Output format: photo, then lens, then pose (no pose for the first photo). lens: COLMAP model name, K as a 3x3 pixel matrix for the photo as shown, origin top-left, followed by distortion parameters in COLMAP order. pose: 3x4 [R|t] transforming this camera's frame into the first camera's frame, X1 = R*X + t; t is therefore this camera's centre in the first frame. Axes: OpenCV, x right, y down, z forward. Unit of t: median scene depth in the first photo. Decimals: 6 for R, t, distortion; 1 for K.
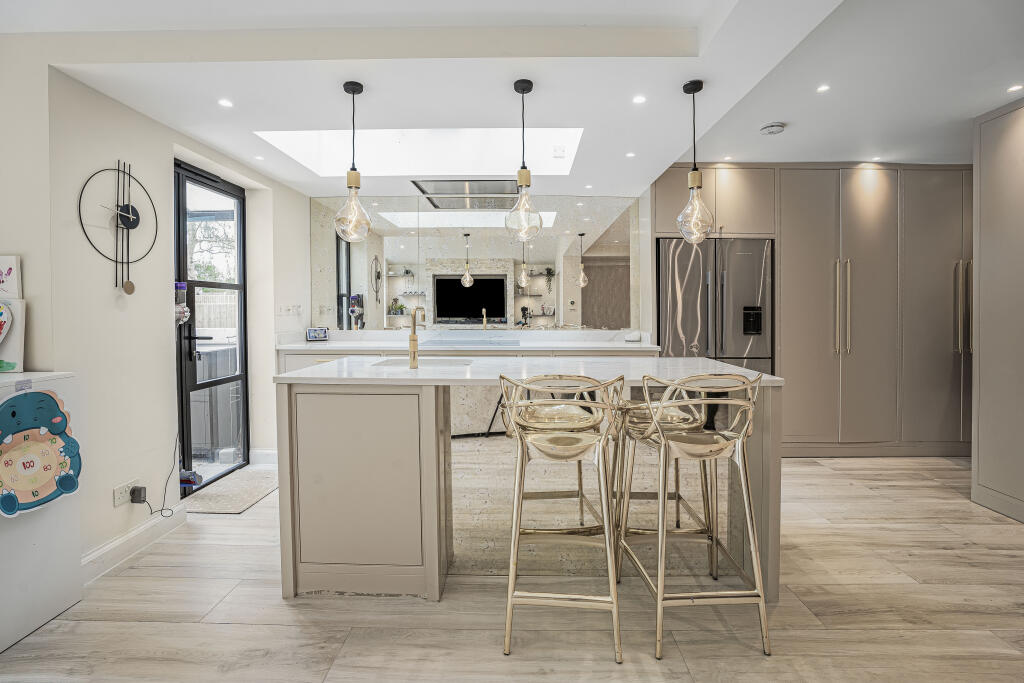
lens RADIAL K [[476.5, 0, 534.2], [0, 476.5, 321.2], [0, 0, 1]] dist [-0.028185, 0.000402]
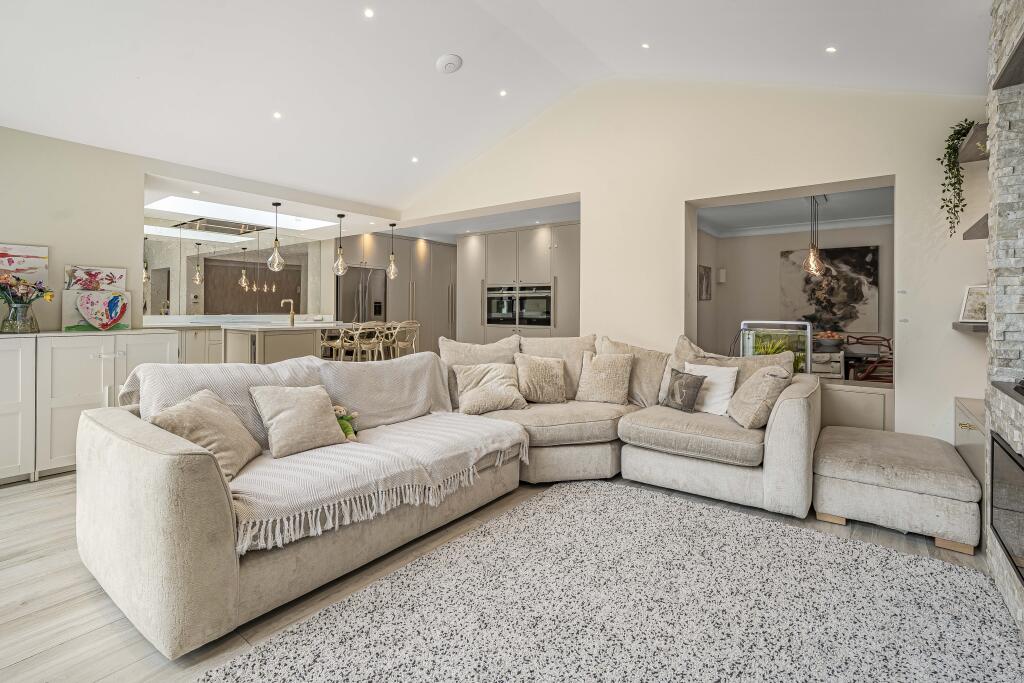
lens RADIAL K [[473.2, 0, 511.0], [0, 473.2, 316.1], [0, 0, 1]] dist [-0.000650, 0.000086]
pose [[0.609919, -0.011481, 0.792380, -1.405680], [0.013346, 0.999902, 0.004216, 0.052787], [-0.792351, 0.008004, 0.610013, -1.223641]]
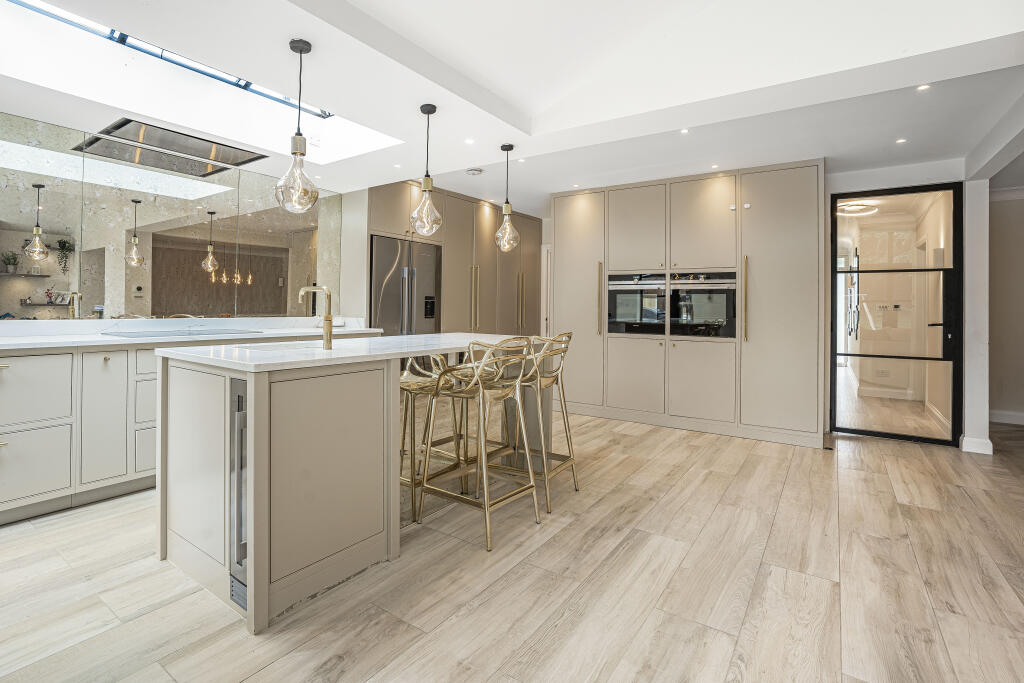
lens RADIAL K [[475.0, 0, 515.8], [0, 475.0, 306.7], [0, 0, 1]] dist [-0.034751, 0.000094]
pose [[0.554771, 0.004960, 0.831988, -0.834318], [0.008383, 0.999898, -0.011551, 0.024926], [-0.831961, 0.013383, 0.554673, 0.140421]]
